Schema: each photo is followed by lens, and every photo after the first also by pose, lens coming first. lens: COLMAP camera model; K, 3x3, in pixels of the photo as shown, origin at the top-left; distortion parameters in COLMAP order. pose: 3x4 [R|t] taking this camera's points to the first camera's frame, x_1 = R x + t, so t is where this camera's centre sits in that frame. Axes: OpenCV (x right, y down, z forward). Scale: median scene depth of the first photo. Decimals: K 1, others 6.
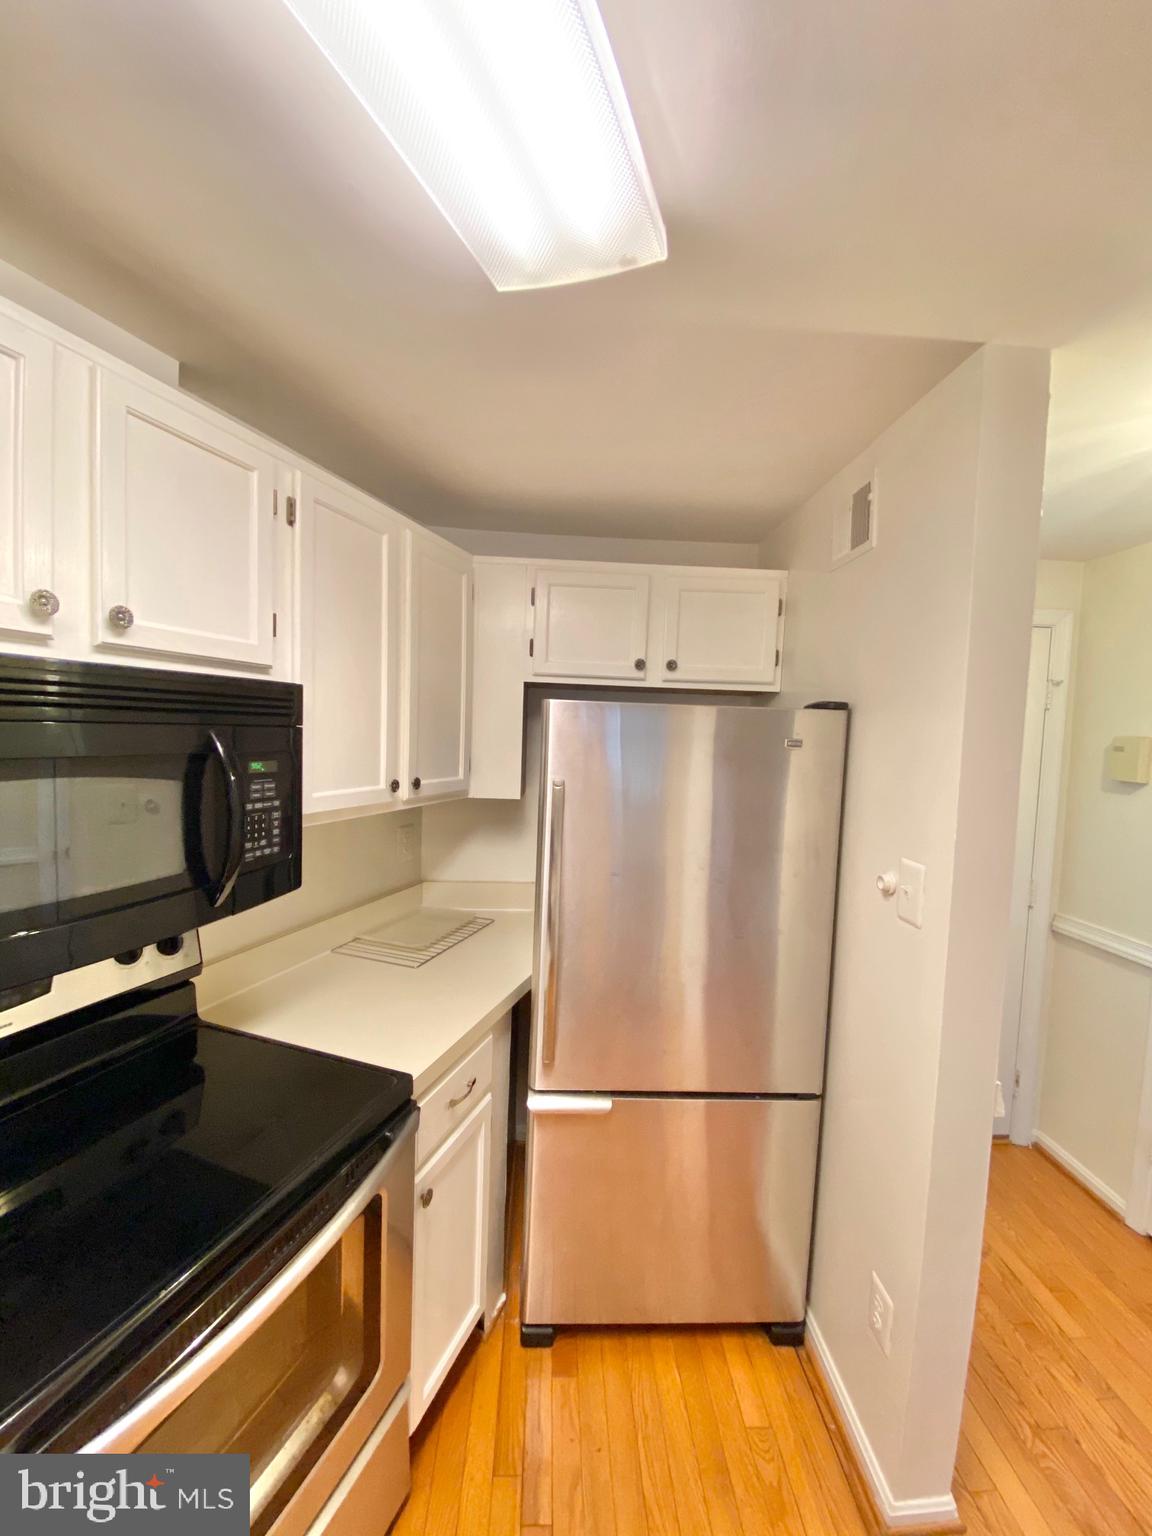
lens RADIAL K [[619.0, 0, 583.0], [0, 619.0, 768.8], [0, 0, 1]] dist [0.026315, -0.024170]
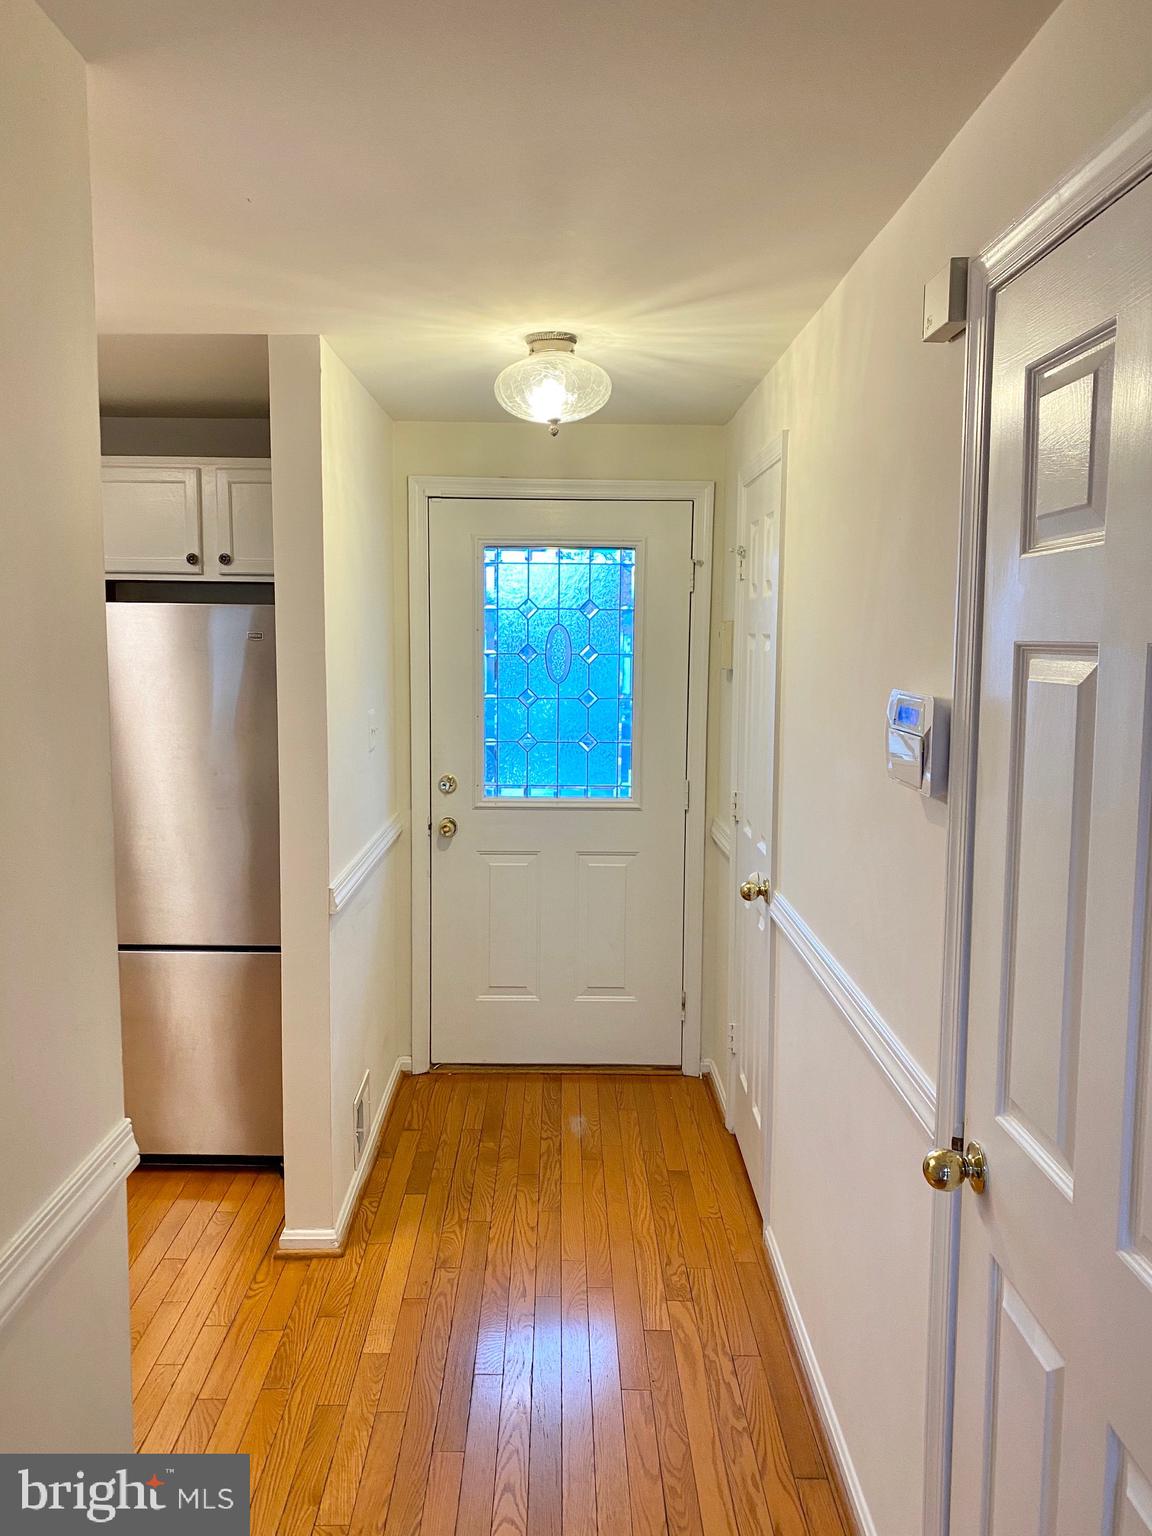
lens RADIAL K [[1198.9, 0, 579.8], [0, 1198.9, 736.7], [0, 0, 1]] dist [0.008438, 0.000501]
pose [[0.999318, -0.021292, -0.030157, 1.012967], [0.022254, 0.999243, 0.031920, 0.091754], [0.029454, -0.032569, 0.999035, -1.216068]]
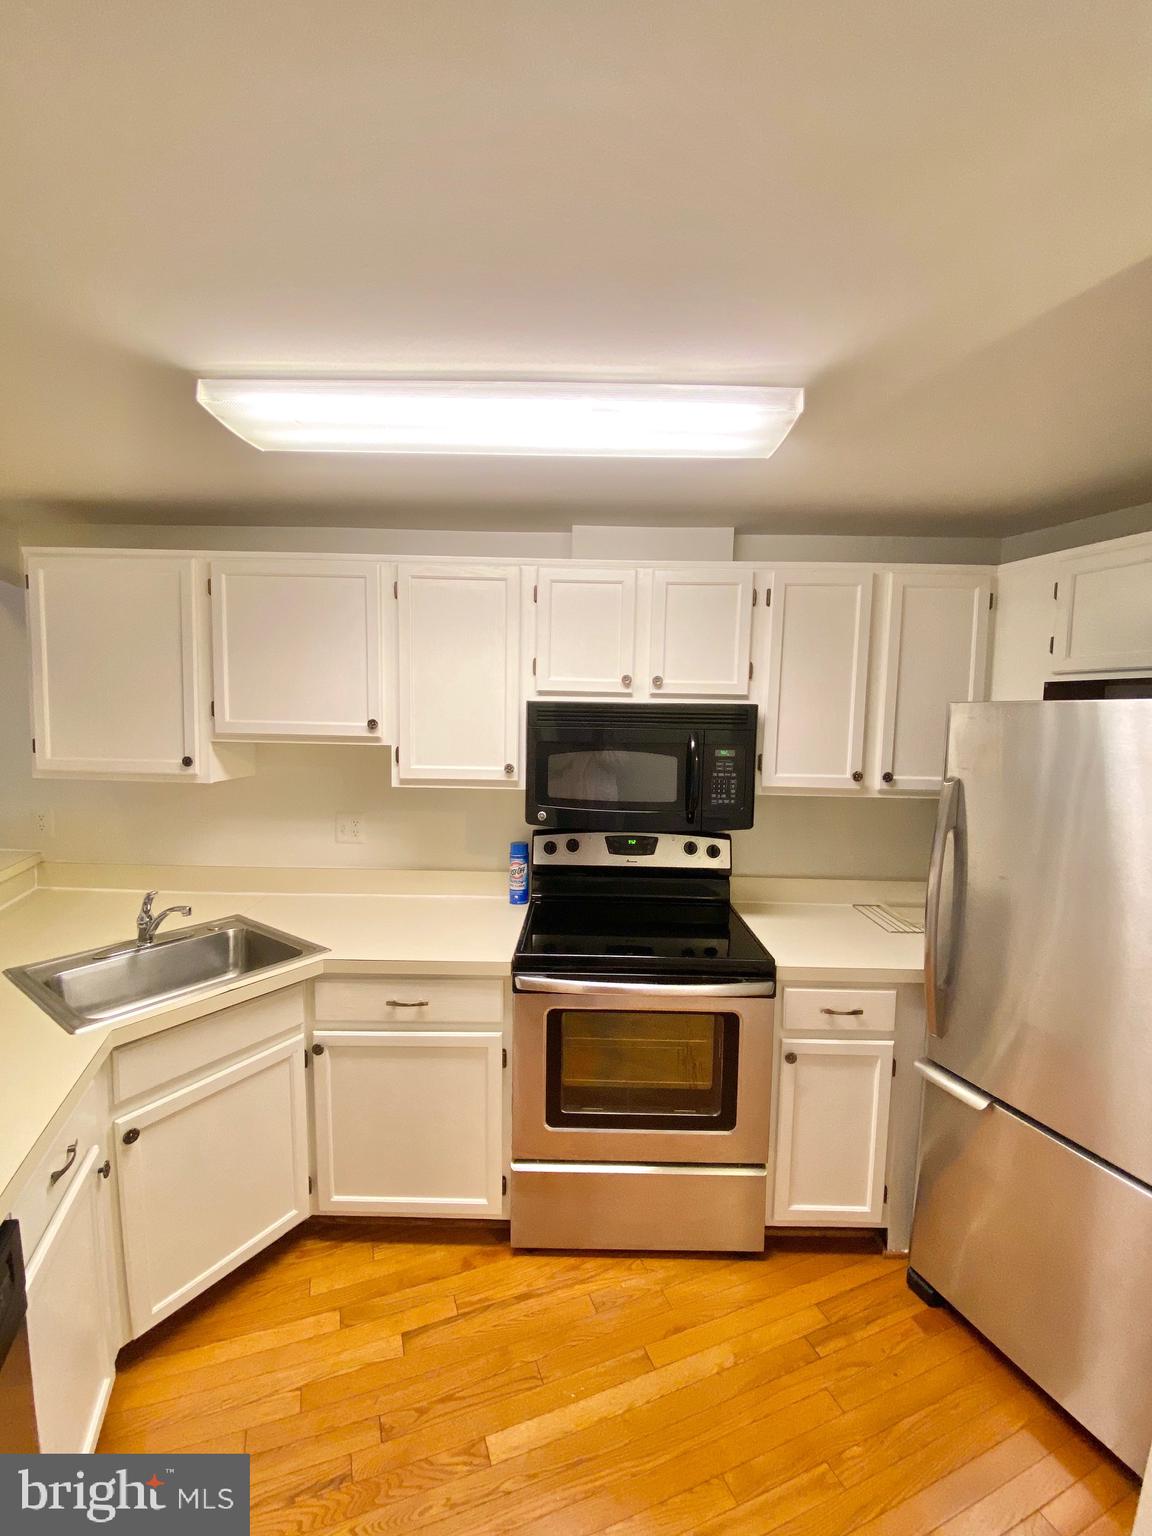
lens RADIAL K [[619.0, 0, 583.0], [0, 619.0, 768.8], [0, 0, 1]] dist [0.026315, -0.024170]
pose [[0.313393, 0.044500, -0.948580, 0.799005], [-0.066085, 0.997502, 0.024962, 0.018608], [0.947321, 0.054865, 0.315551, 0.048260]]
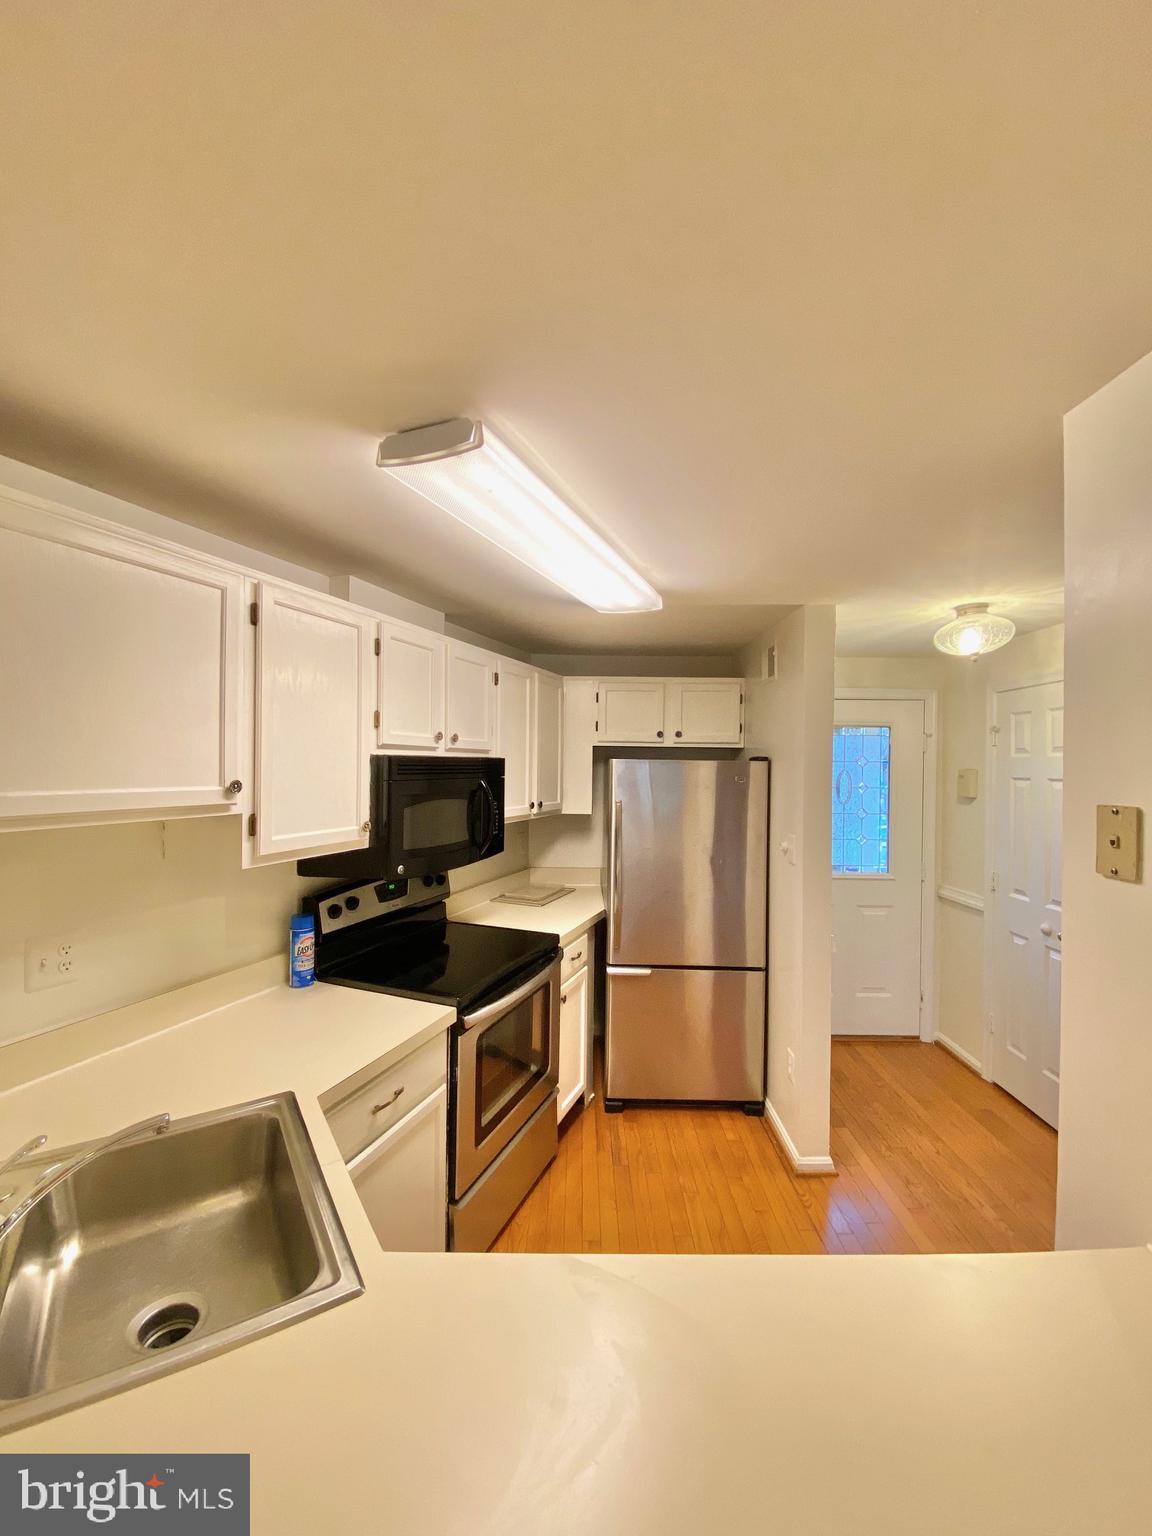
lens RADIAL K [[632.8, 0, 577.4], [0, 632.8, 761.0], [0, 0, 1]] dist [0.016306, -0.026240]
pose [[0.998473, -0.025052, -0.049231, -0.069194], [0.021723, 0.997515, -0.067024, 0.025339], [0.050788, 0.065852, 0.996536, -1.007818]]
